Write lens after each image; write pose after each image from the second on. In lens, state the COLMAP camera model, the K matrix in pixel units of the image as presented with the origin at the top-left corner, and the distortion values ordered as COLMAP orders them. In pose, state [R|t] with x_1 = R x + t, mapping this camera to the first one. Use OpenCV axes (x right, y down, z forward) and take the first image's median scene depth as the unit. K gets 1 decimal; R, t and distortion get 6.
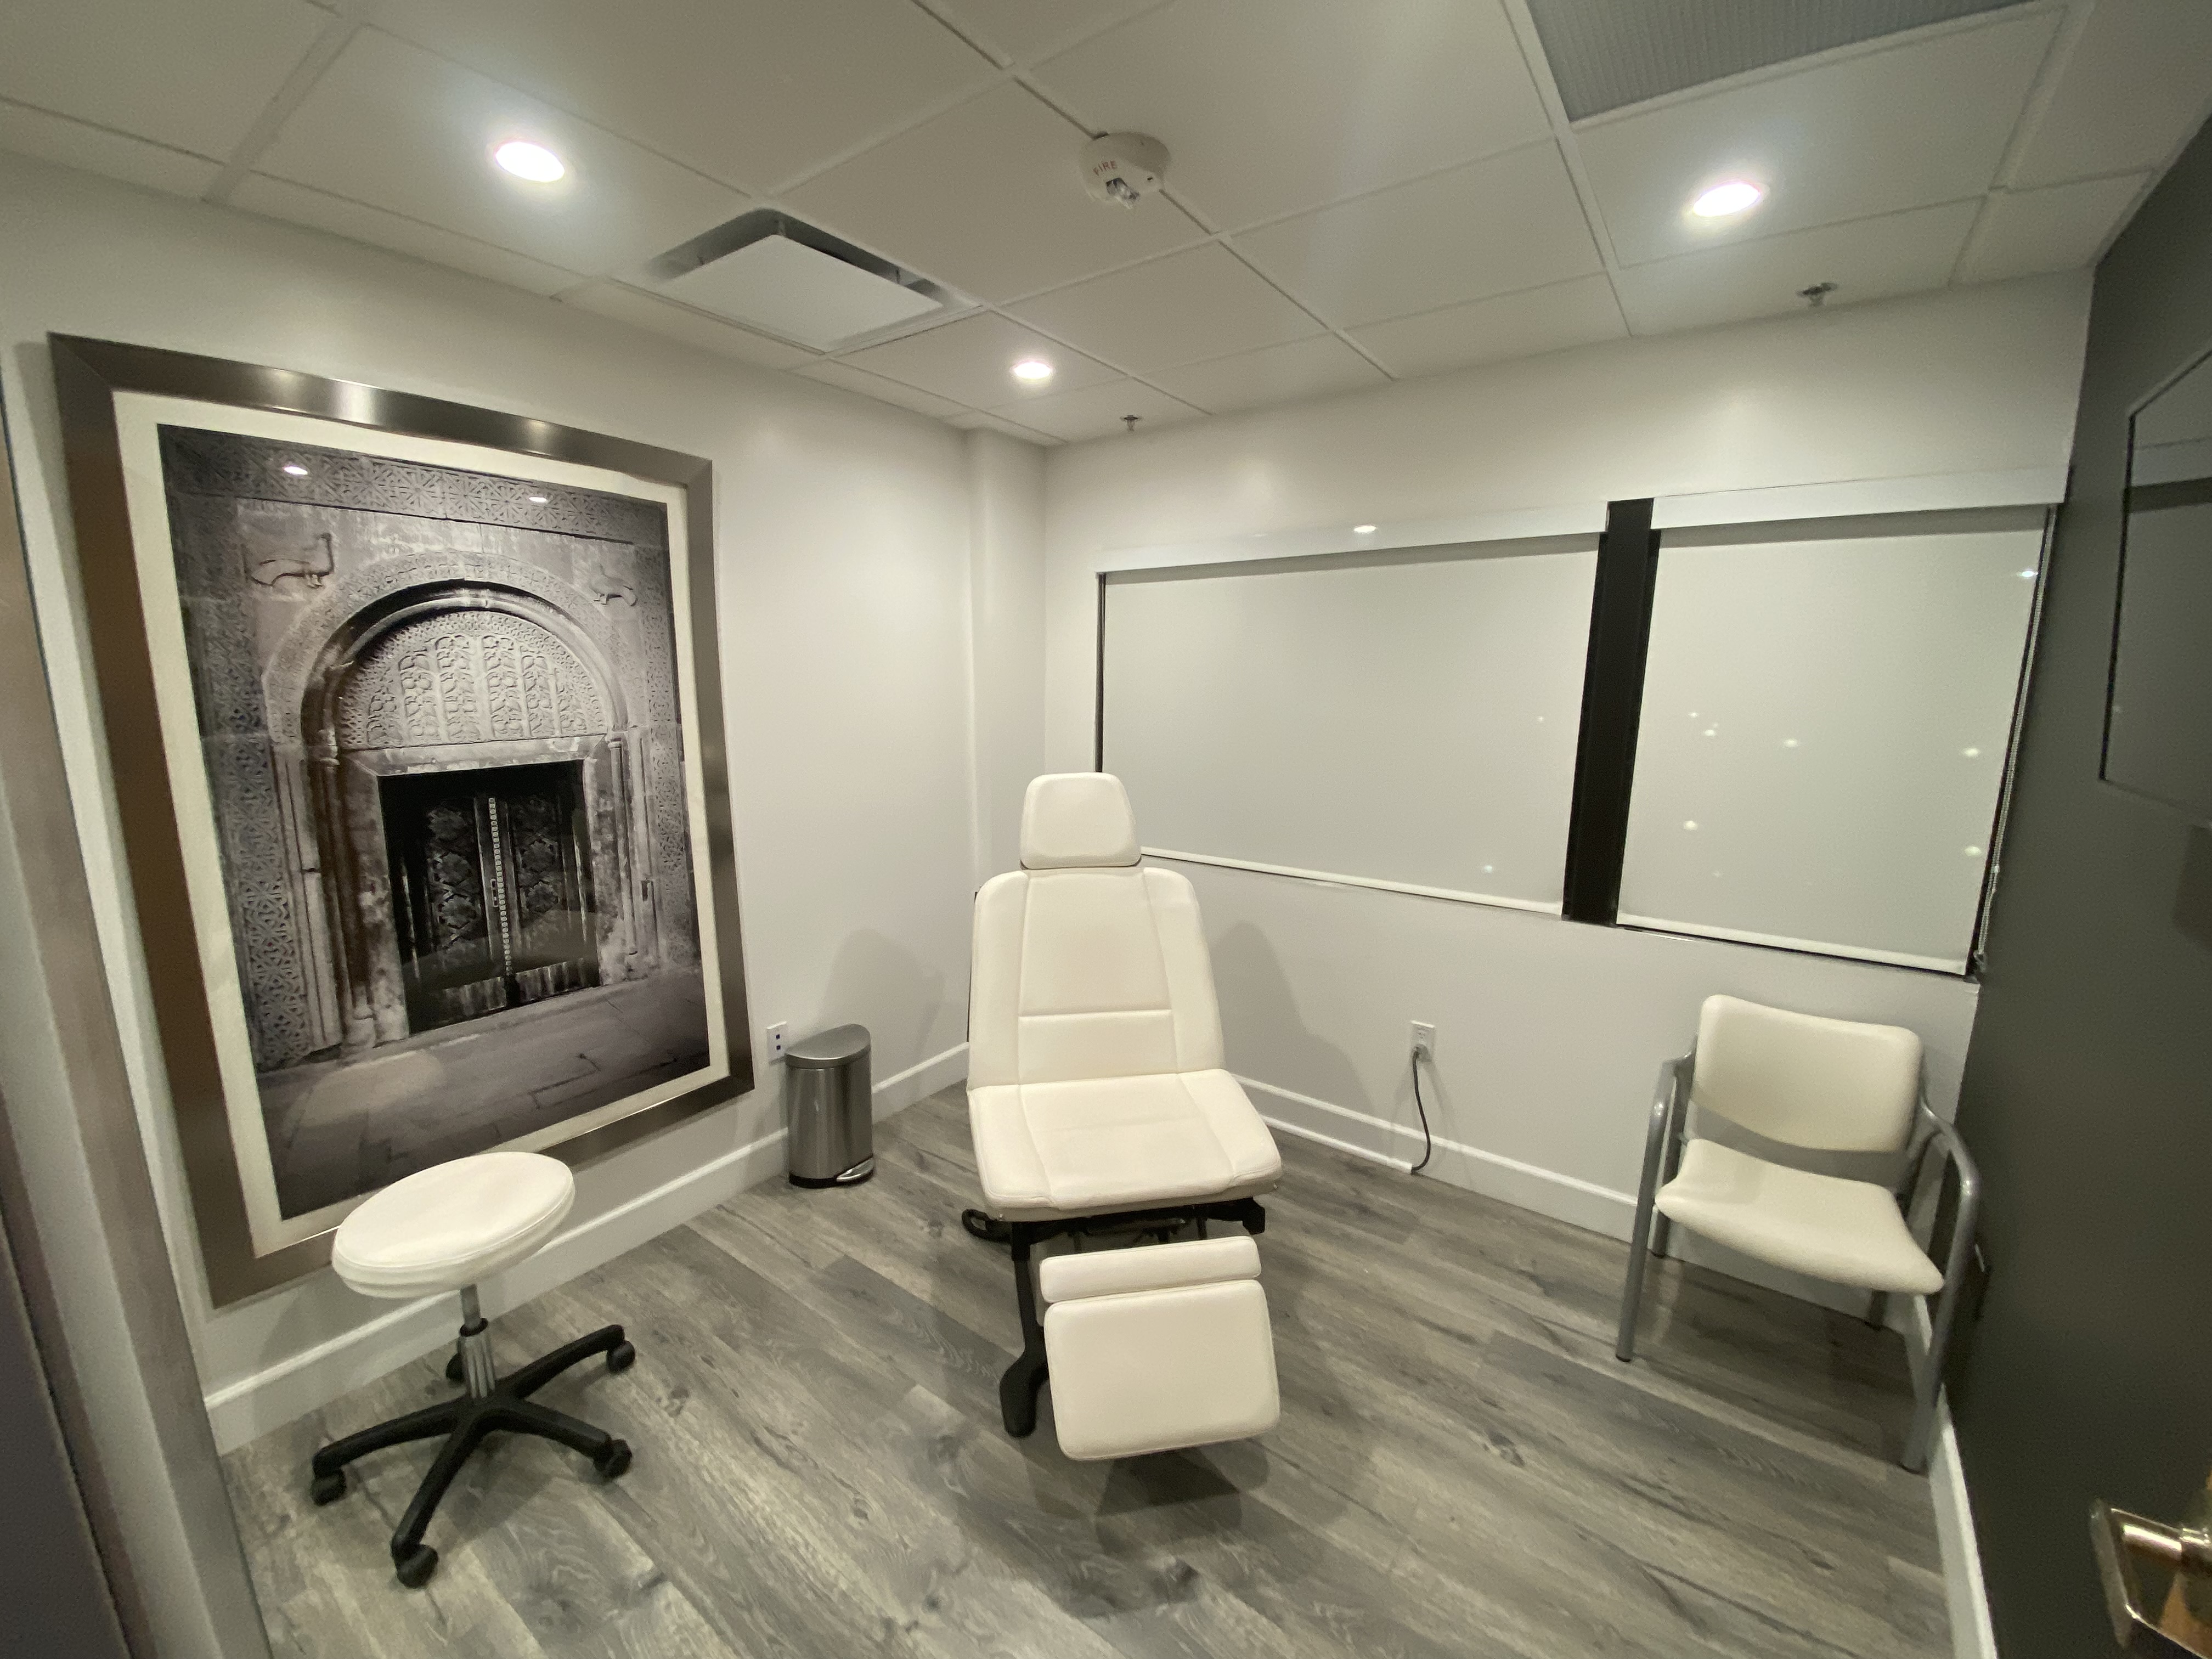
lens RADIAL K [[891.4, 0, 1104.6], [0, 891.4, 838.2], [0, 0, 1]] dist [0.032860, -0.020055]
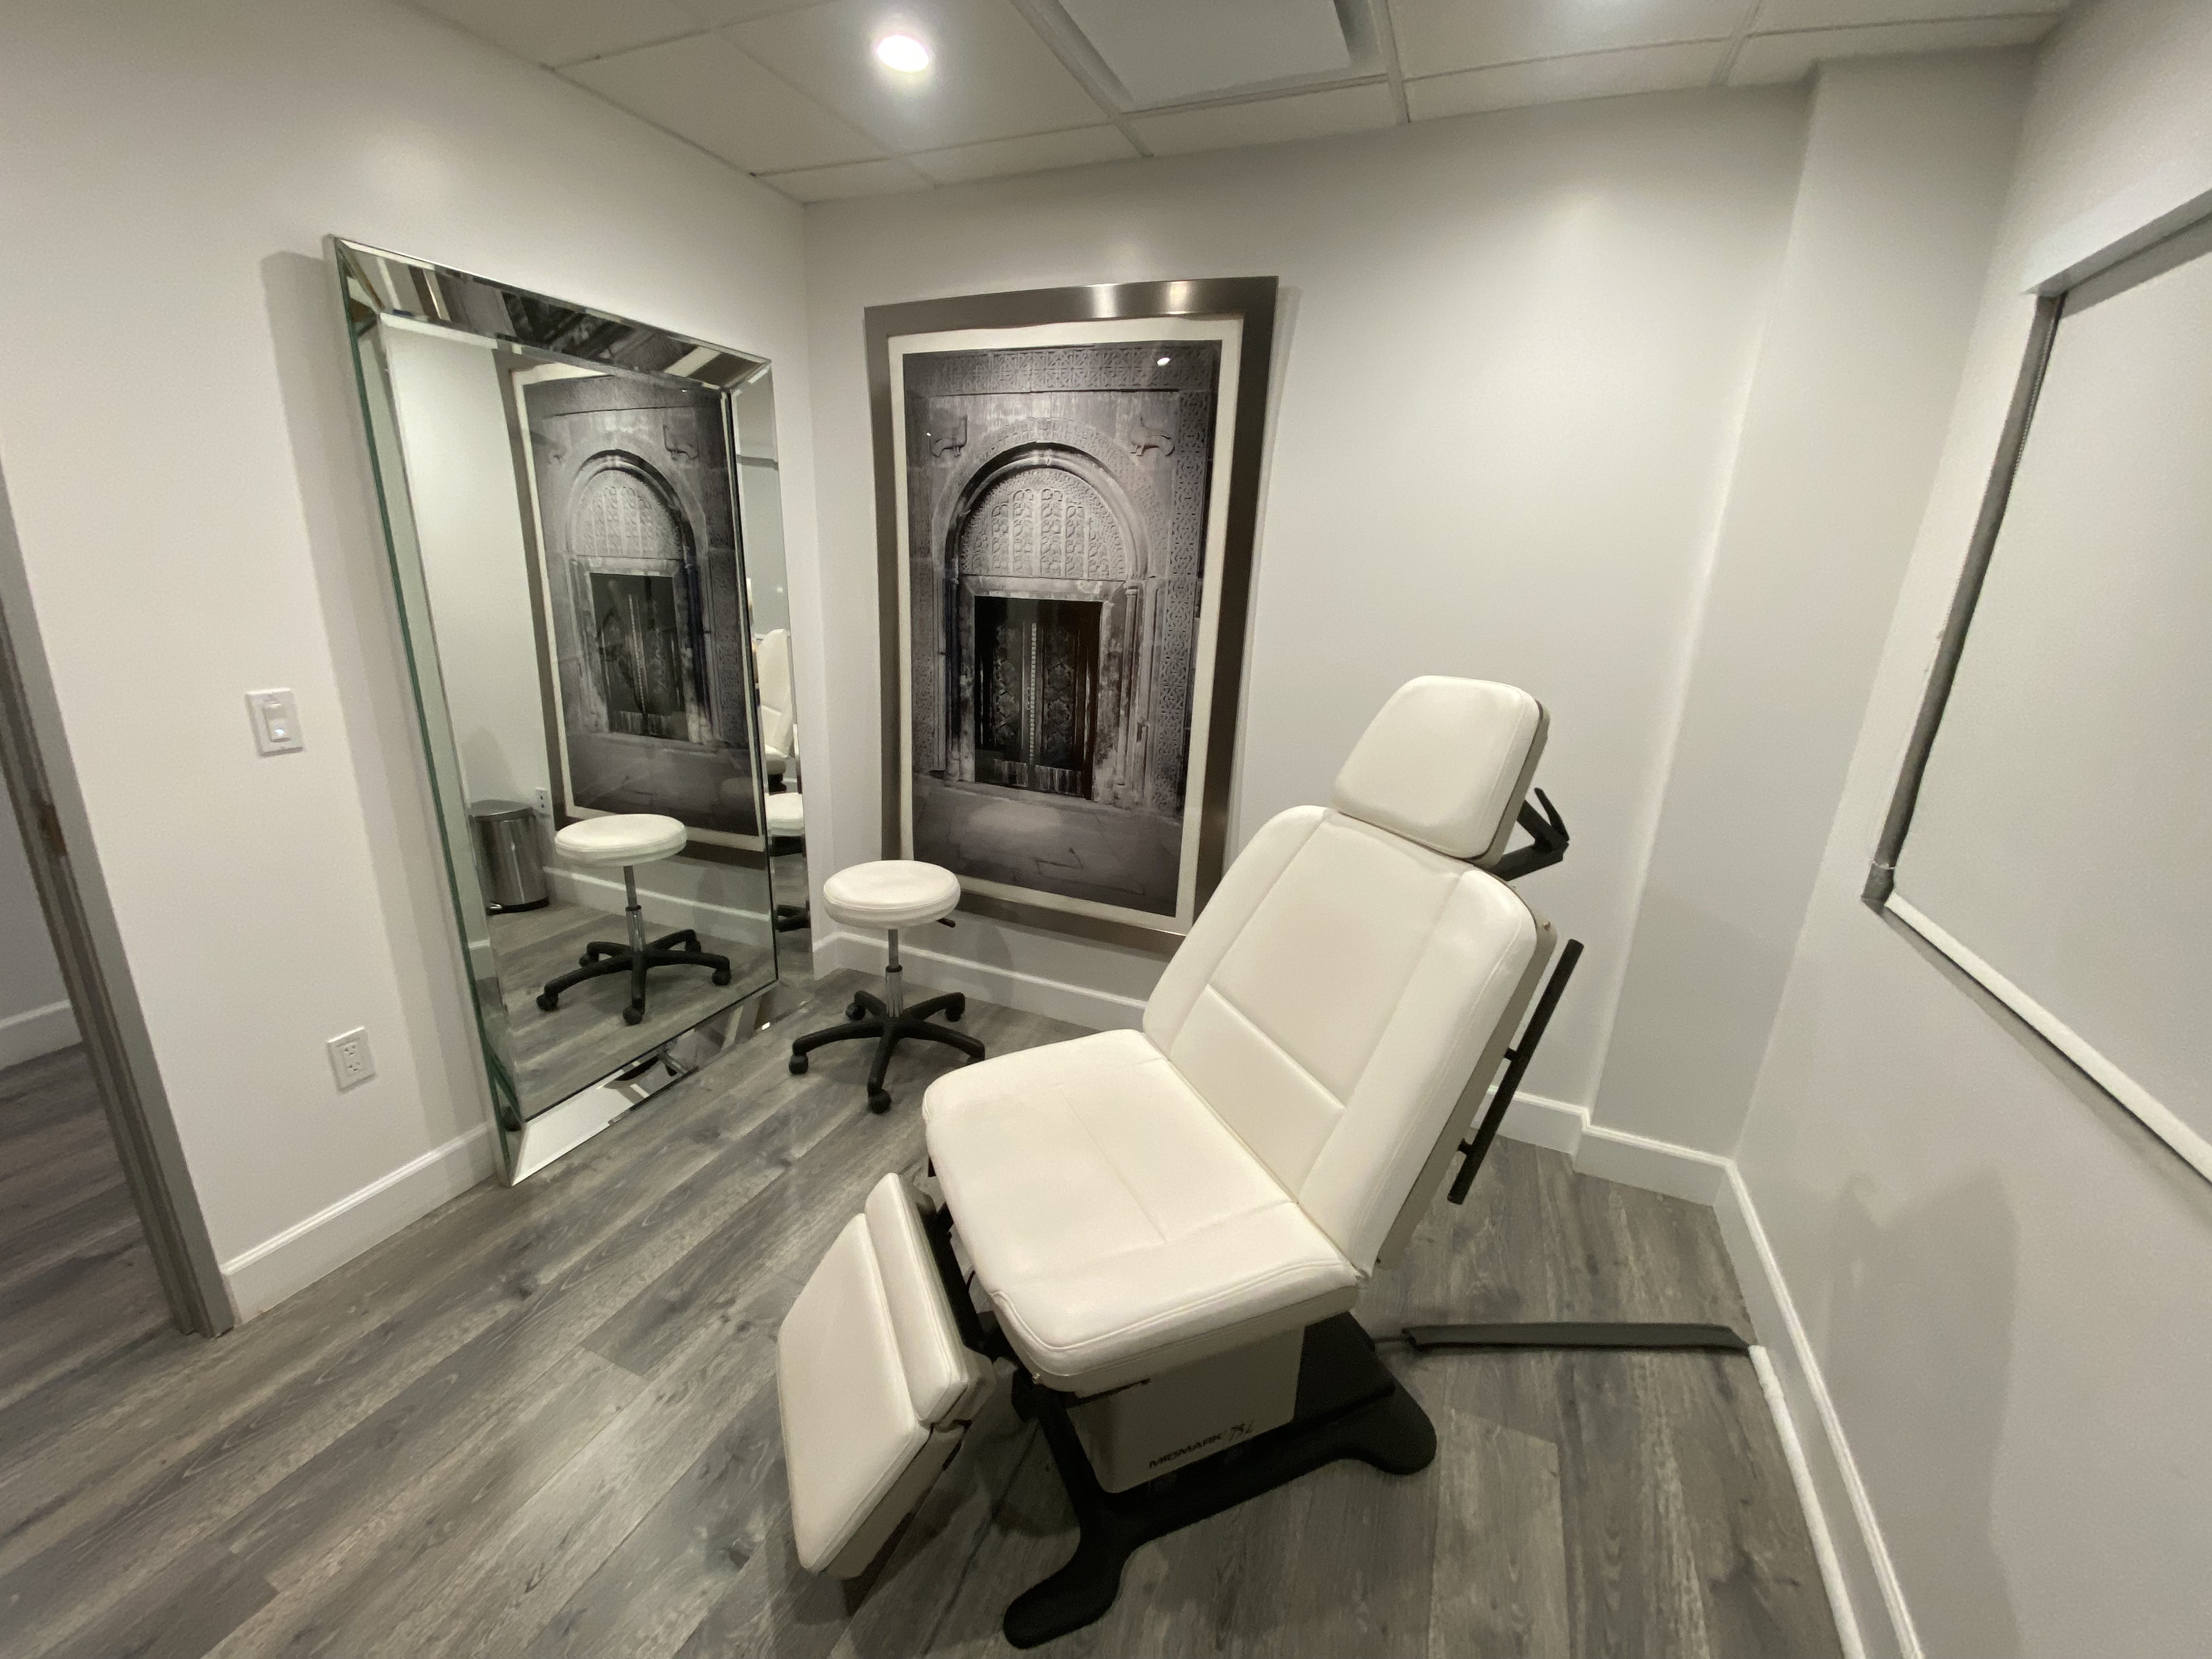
lens RADIAL K [[891.4, 0, 1104.6], [0, 891.4, 838.2], [0, 0, 1]] dist [0.032860, -0.020055]
pose [[0.220217, 0.305703, -0.926310, 0.632033], [-0.214158, 0.941606, 0.259837, -0.113136], [0.951652, 0.141156, 0.272826, 0.830238]]
